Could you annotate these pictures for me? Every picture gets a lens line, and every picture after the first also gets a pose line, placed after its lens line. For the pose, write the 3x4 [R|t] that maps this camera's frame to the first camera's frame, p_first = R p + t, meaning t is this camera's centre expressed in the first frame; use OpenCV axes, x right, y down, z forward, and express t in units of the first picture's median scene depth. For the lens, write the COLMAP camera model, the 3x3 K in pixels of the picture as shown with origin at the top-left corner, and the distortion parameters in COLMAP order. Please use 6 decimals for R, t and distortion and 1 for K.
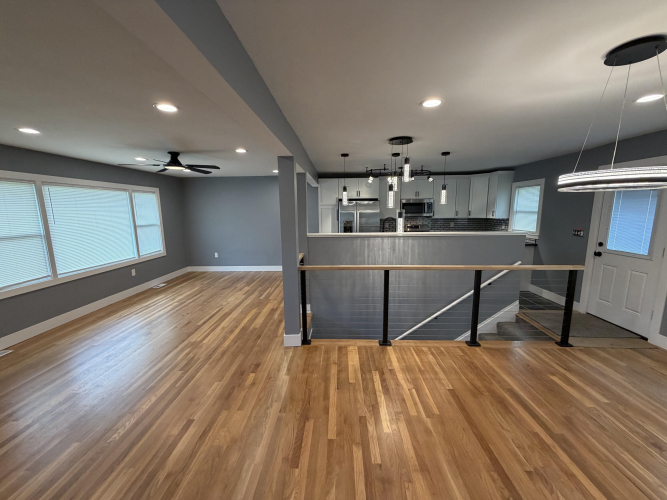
lens RADIAL K [[266.0, 0, 331.2], [0, 266.0, 250.0], [0, 0, 1]] dist [0.000079, 0.000243]
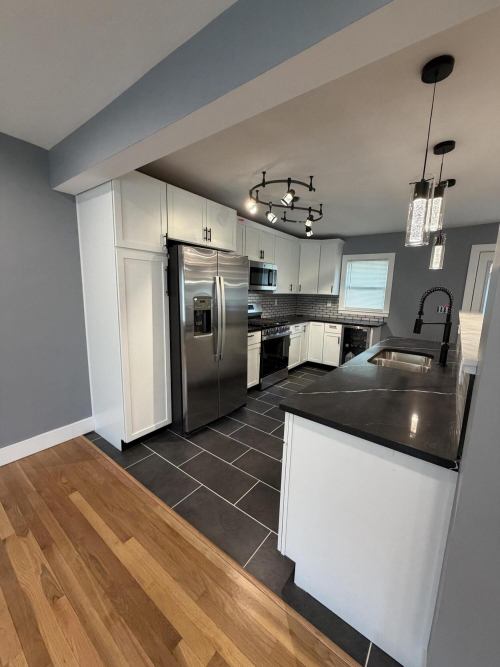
lens RADIAL K [[266.0, 0, 250.6], [0, 266.0, 331.5], [0, 0, 1]] dist [0.000079, 0.000243]
pose [[0.575149, -0.099651, 0.811956, -0.379671], [0.087744, 0.994342, 0.059882, -0.120246], [-0.813329, 0.036803, 0.580639, 1.145567]]
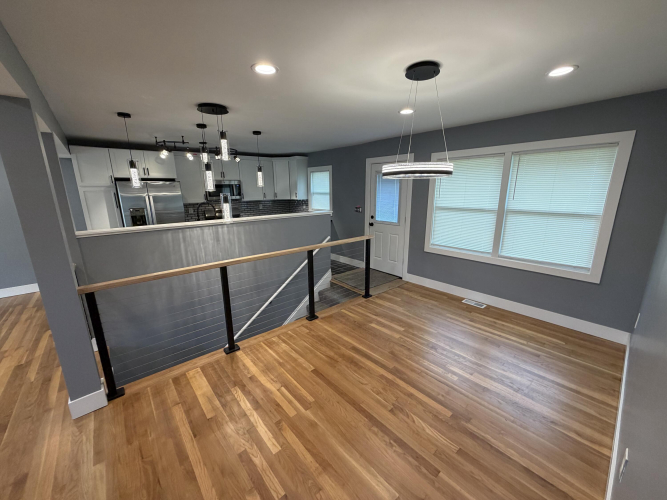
lens RADIAL K [[266.0, 0, 331.2], [0, 266.0, 250.0], [0, 0, 1]] dist [0.000079, 0.000243]
pose [[0.737637, -0.151660, 0.657945, -0.070311], [0.106082, 0.988377, 0.108896, -0.026473], [-0.666812, -0.010530, 0.745151, 0.123745]]
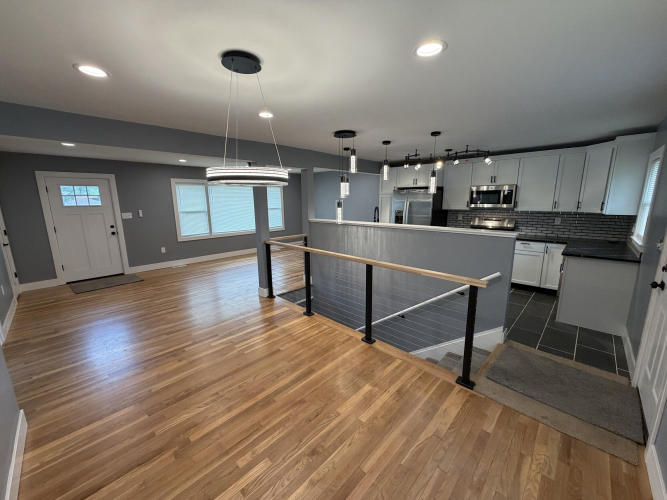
lens RADIAL K [[266.0, 0, 331.2], [0, 266.0, 250.0], [0, 0, 1]] dist [0.000079, 0.000243]
pose [[0.740619, 0.132970, -0.658636, 0.886492], [-0.102778, 0.991107, 0.084521, -0.034462], [0.664018, 0.005095, 0.747699, 0.159774]]
